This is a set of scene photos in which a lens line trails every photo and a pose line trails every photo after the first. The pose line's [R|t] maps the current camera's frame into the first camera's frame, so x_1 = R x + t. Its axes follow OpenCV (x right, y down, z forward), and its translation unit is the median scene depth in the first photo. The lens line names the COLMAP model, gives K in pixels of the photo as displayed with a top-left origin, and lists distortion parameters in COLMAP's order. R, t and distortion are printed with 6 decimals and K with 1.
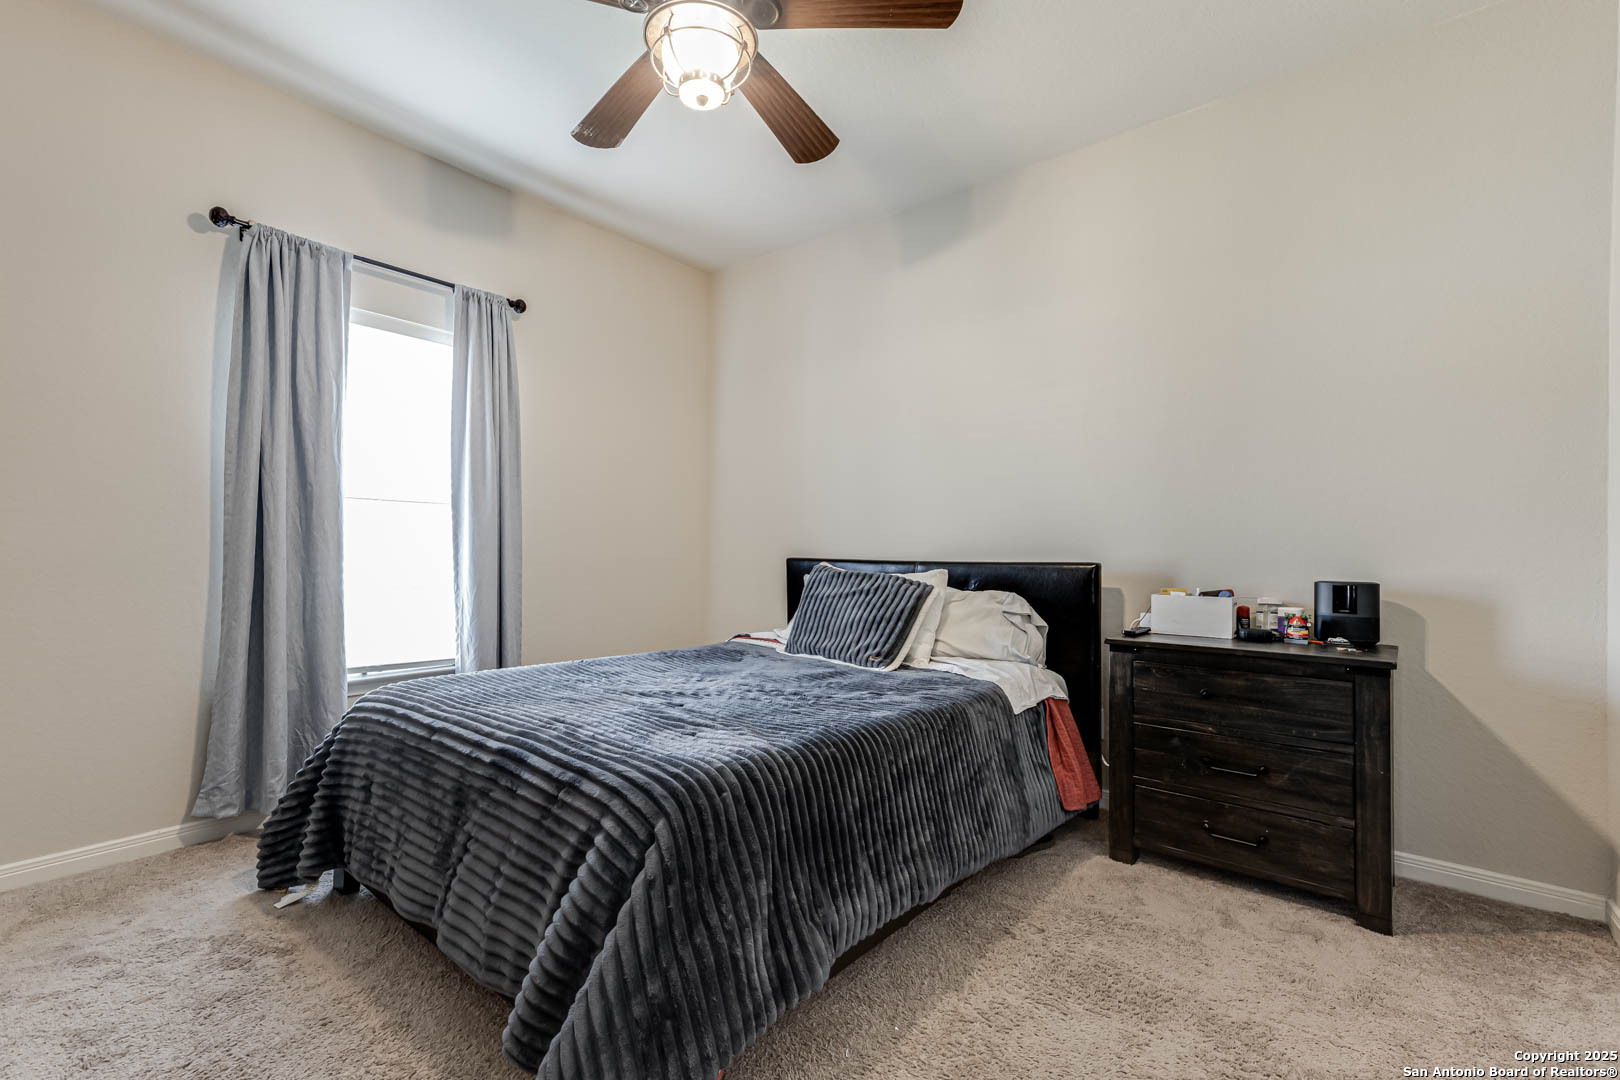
lens RADIAL K [[732.4, 0, 805.7], [0, 732.4, 543.0], [0, 0, 1]] dist [0.025173, -0.000462]
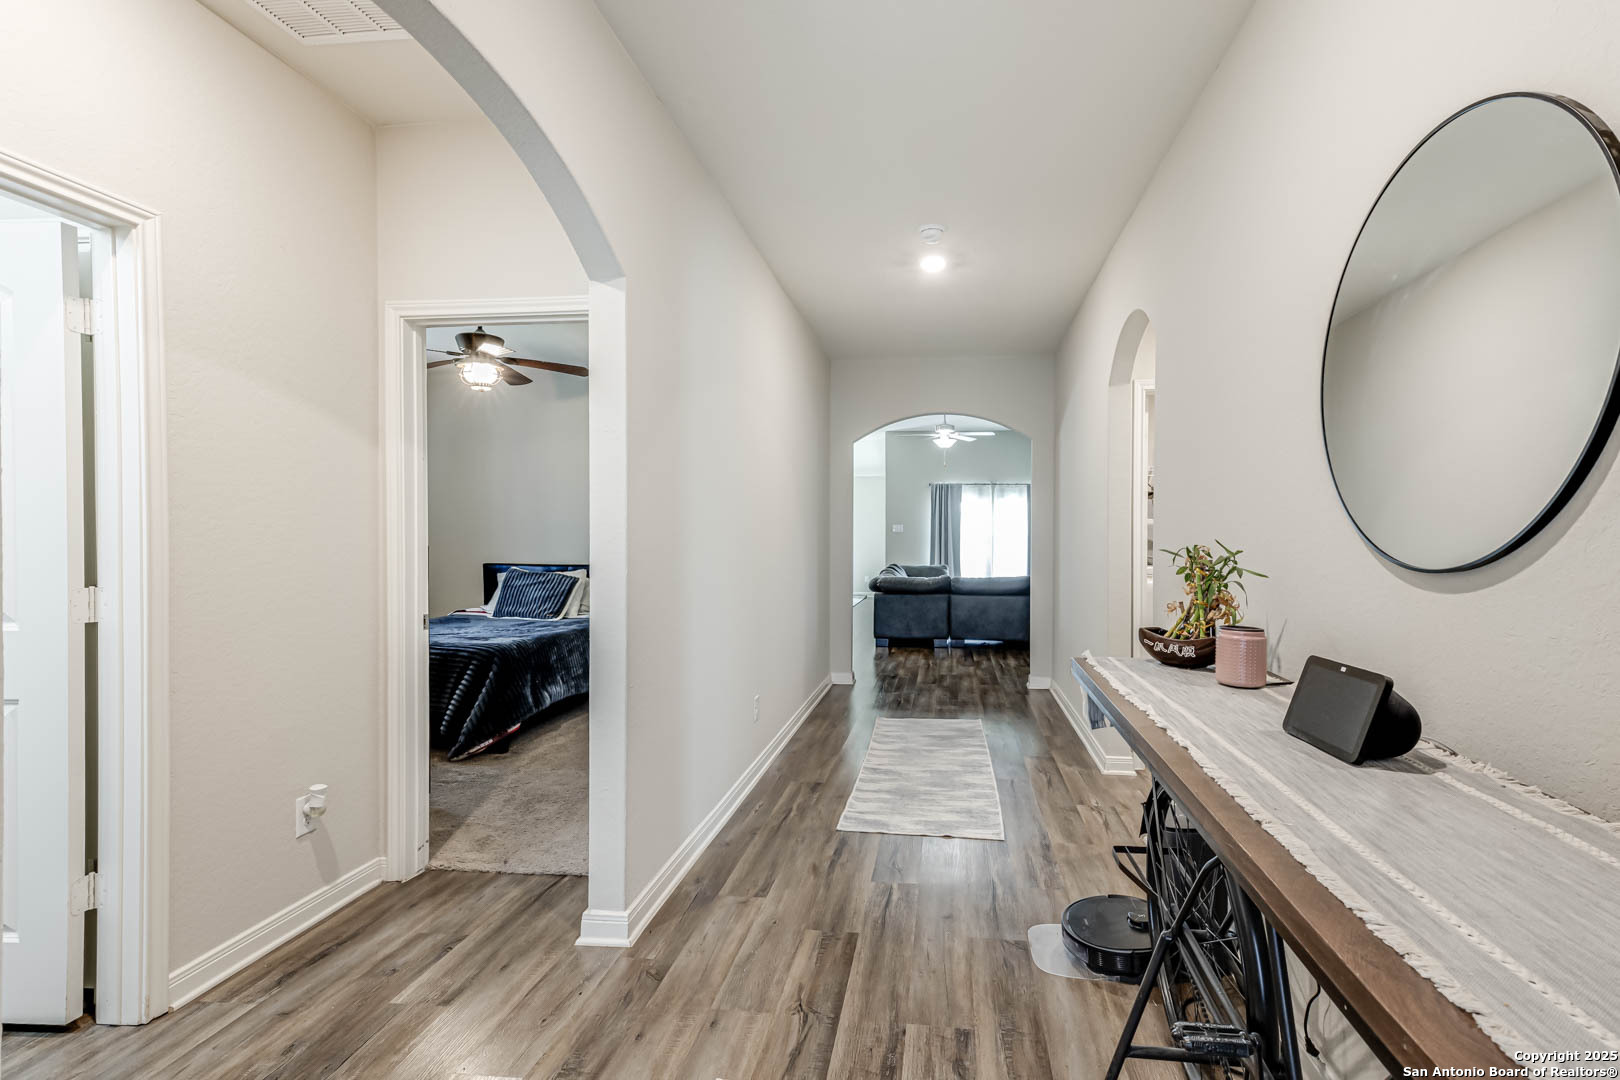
lens RADIAL K [[732.4, 0, 808.0], [0, 732.4, 539.9], [0, 0, 1]] dist [0.025173, -0.000462]
pose [[0.880076, -0.005330, 0.474802, -0.213055], [-0.001592, 0.999898, 0.014177, -0.071098], [-0.474829, -0.013233, 0.879978, -0.996808]]
